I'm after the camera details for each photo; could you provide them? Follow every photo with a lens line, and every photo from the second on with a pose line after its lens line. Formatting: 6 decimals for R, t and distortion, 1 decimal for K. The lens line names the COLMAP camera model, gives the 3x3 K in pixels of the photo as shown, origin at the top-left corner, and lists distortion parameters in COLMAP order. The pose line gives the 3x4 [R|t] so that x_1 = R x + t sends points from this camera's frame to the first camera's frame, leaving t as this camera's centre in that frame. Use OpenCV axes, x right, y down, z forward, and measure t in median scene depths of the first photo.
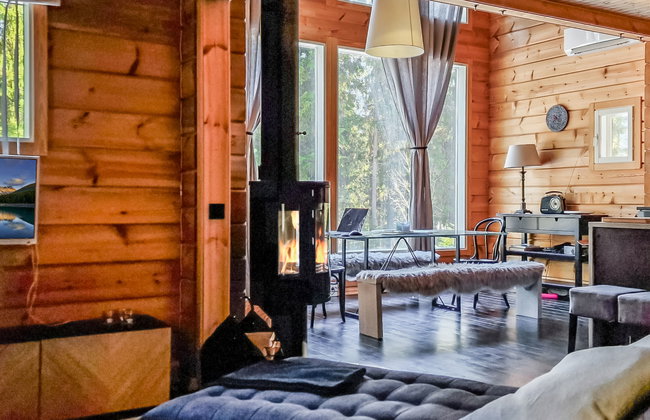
lens RADIAL K [[724.9, 0, 325.4], [0, 724.9, 208.4], [0, 0, 1]] dist [0.023468, 0.000000]
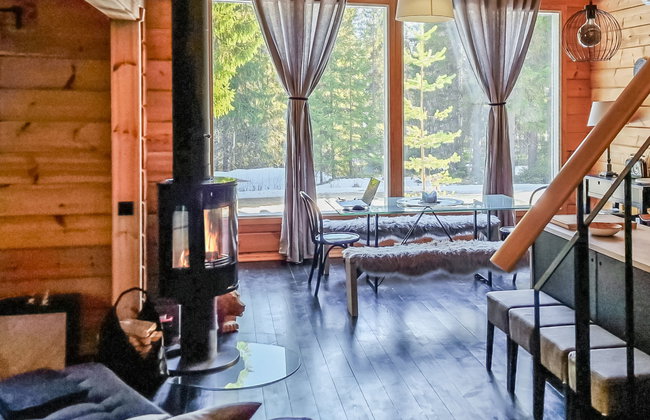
lens RADIAL K [[724.9, 0, 301.0], [0, 724.9, 131.1], [0, 0, 1]] dist [0.023468, 0.000000]
pose [[0.945775, 0.002796, -0.324810, 0.471128], [-0.001786, 0.999993, 0.003409, -0.119552], [0.324817, -0.002644, 0.945773, 0.015211]]
